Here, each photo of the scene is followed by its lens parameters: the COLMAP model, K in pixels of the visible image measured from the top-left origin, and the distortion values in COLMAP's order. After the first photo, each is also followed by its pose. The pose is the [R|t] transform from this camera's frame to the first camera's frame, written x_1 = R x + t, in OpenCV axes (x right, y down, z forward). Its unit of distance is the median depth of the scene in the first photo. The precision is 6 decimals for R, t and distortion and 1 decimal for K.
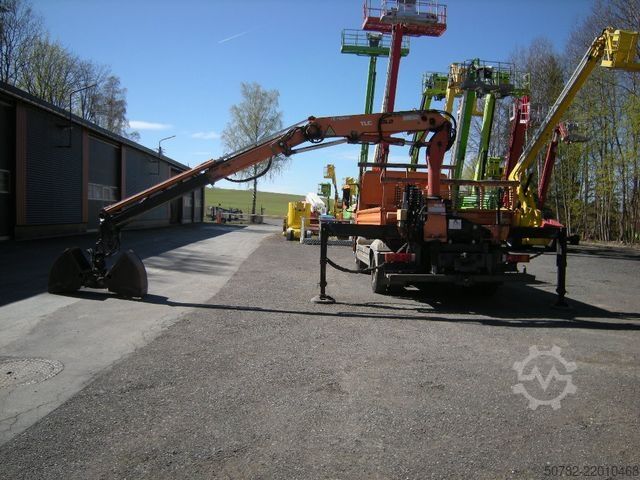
lens RADIAL K [[534.3, 0, 320.0], [0, 534.3, 240.0], [0, 0, 1]] dist [-0.135695, 0.067466]
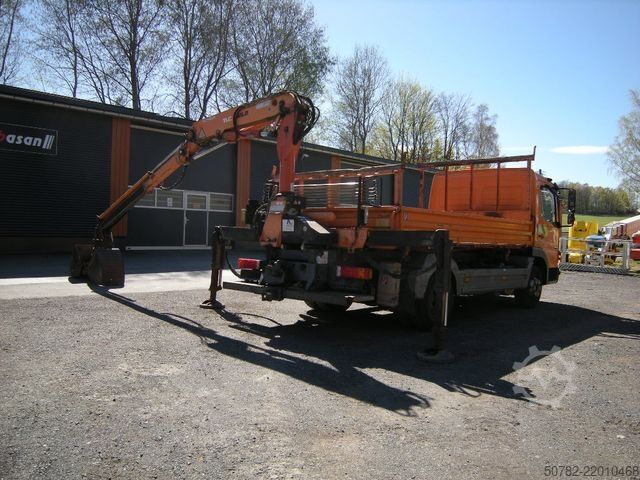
lens RADIAL K [[534.3, 0, 320.0], [0, 534.3, 240.0], [0, 0, 1]] dist [-0.135695, 0.067466]
pose [[0.683535, 0.006554, -0.729889, 0.491540], [-0.045638, 0.998387, -0.033776, 0.009955], [0.728490, 0.056398, 0.682731, 0.269521]]
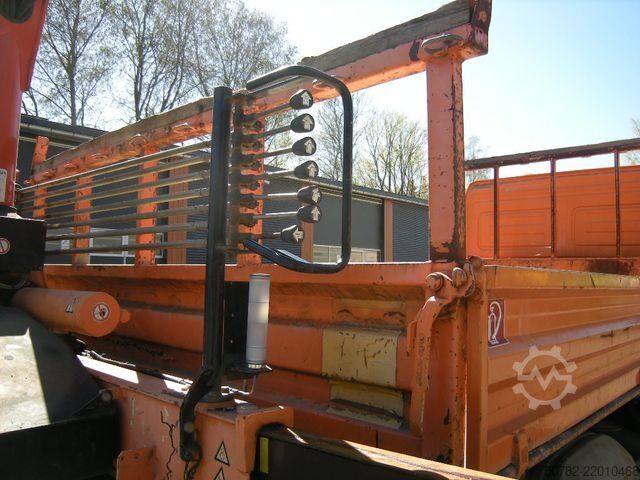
lens RADIAL K [[534.3, 0, 320.0], [0, 534.3, 240.0], [0, 0, 1]] dist [-0.135695, 0.067466]
pose [[0.700905, -0.056875, -0.710984, 0.261372], [-0.031811, 0.993331, -0.110821, -0.029023], [0.712545, 0.100293, 0.694421, 0.542729]]
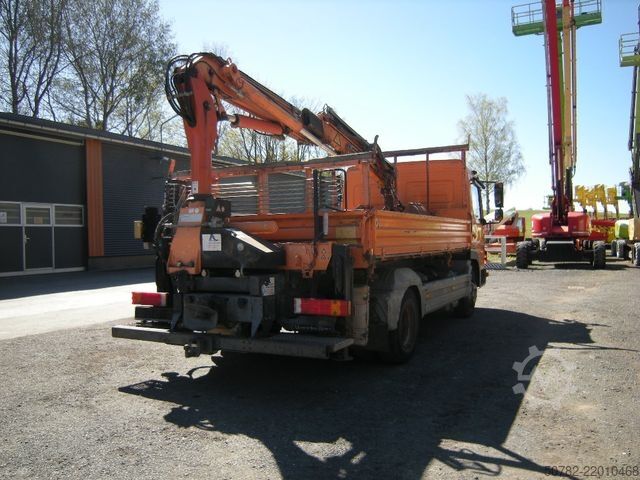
lens RADIAL K [[534.3, 0, 320.0], [0, 534.3, 240.0], [0, 0, 1]] dist [-0.135695, 0.067466]
pose [[0.863023, -0.042433, -0.503380, 0.356212], [0.020008, 0.998555, -0.049871, -0.001043], [0.504768, 0.032968, 0.862625, 0.319342]]
